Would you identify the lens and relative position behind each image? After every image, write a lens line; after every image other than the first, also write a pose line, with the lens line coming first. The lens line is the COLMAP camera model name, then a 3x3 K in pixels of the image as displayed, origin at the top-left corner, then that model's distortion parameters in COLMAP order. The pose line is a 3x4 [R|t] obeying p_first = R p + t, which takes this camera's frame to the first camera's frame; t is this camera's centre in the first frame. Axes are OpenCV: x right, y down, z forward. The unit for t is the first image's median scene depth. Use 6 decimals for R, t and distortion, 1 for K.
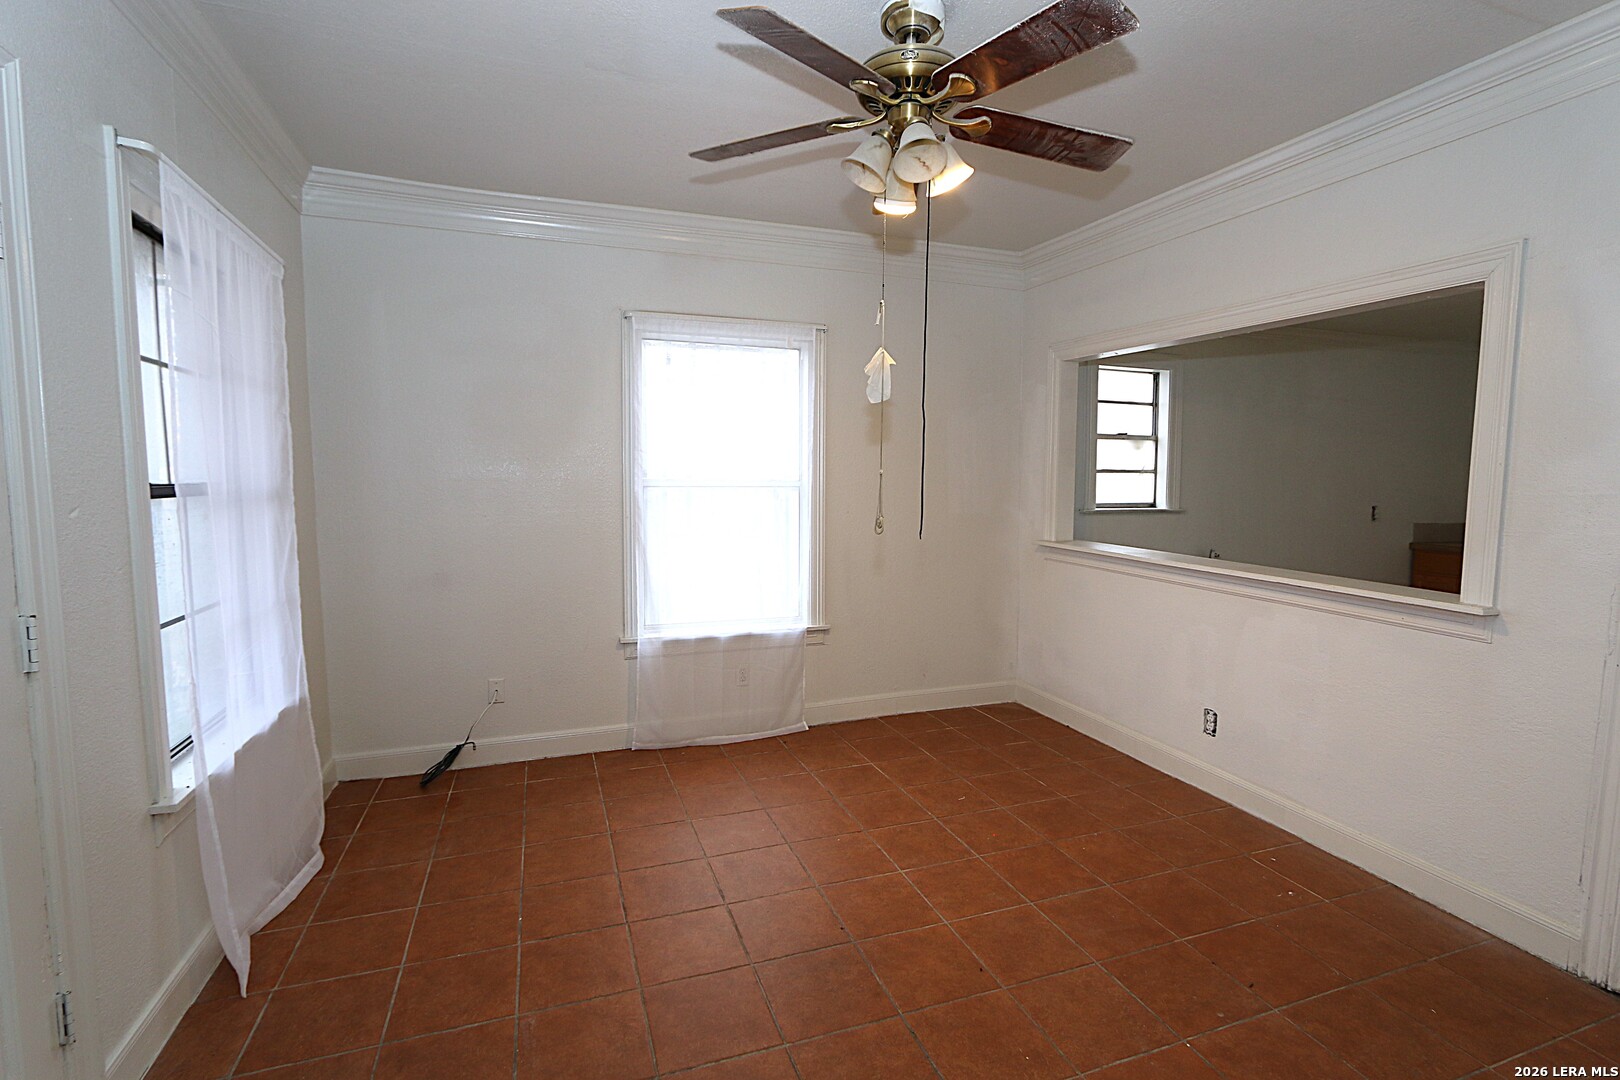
lens RADIAL K [[759.9, 0, 803.3], [0, 759.9, 540.8], [0, 0, 1]] dist [-0.020114, 0.001291]
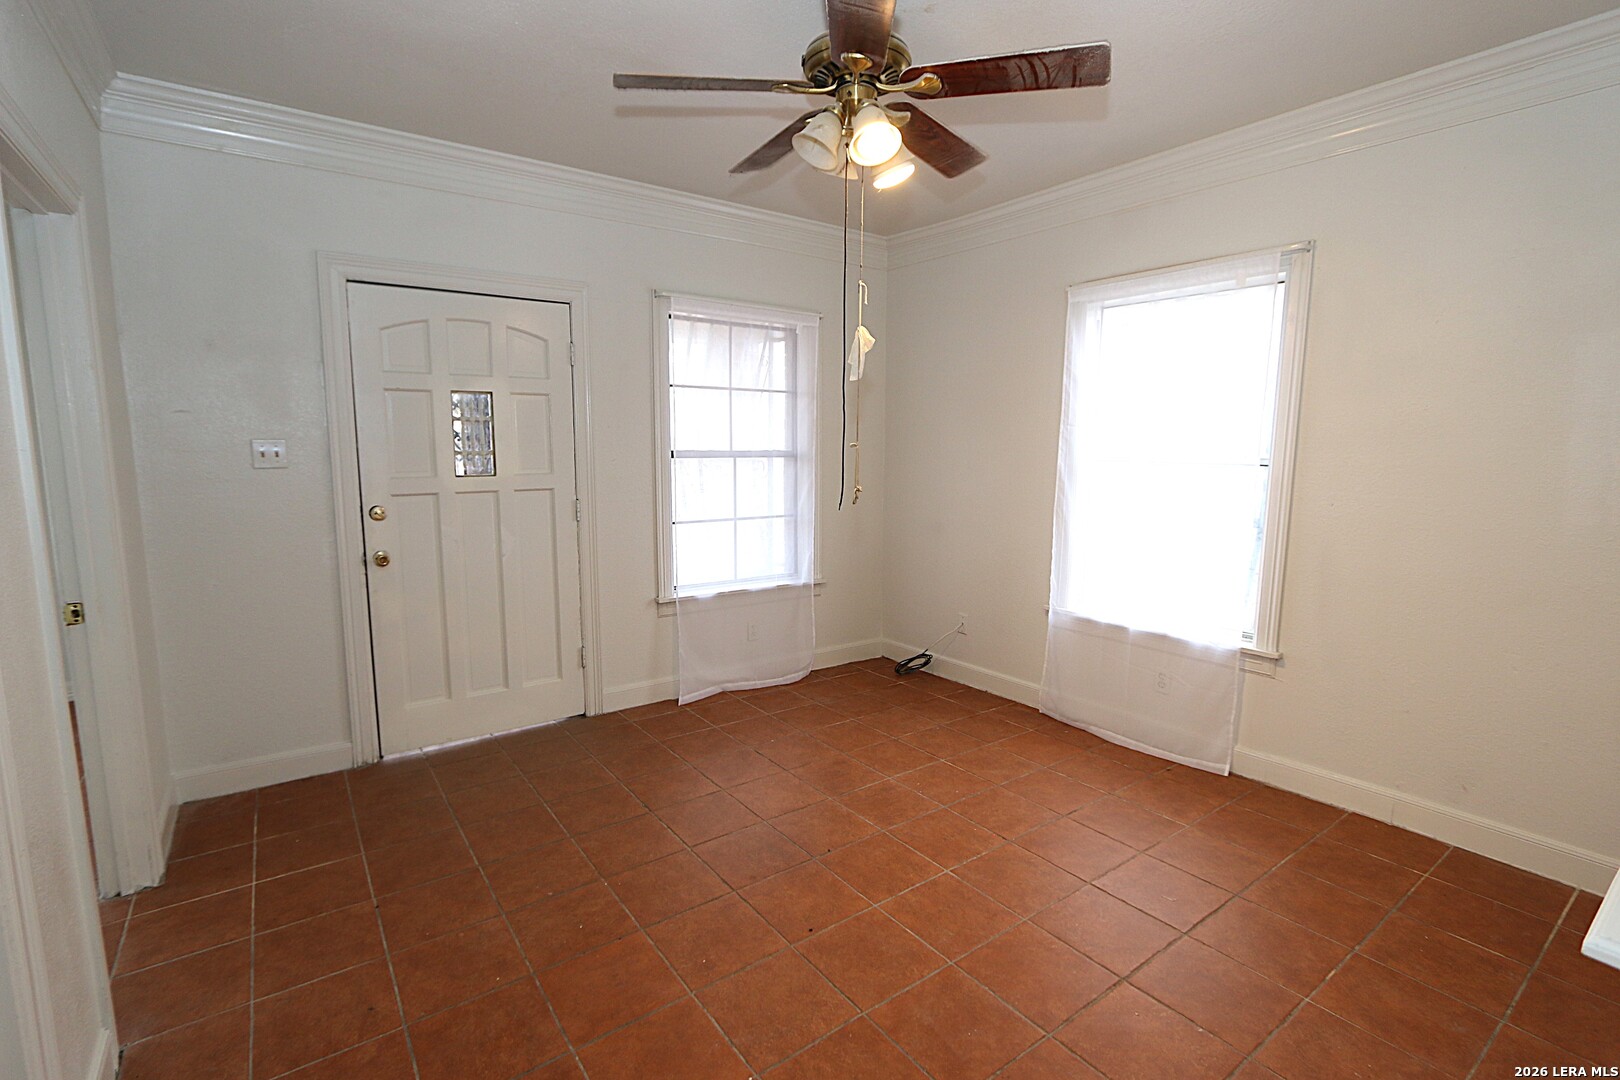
lens RADIAL K [[759.9, 0, 803.3], [0, 759.9, 540.8], [0, 0, 1]] dist [-0.020114, 0.001291]
pose [[0.273434, 0.120596, -0.954301, 0.647656], [-0.090987, 0.990904, 0.099151, -0.030896], [0.957578, 0.059718, 0.281919, 0.379379]]
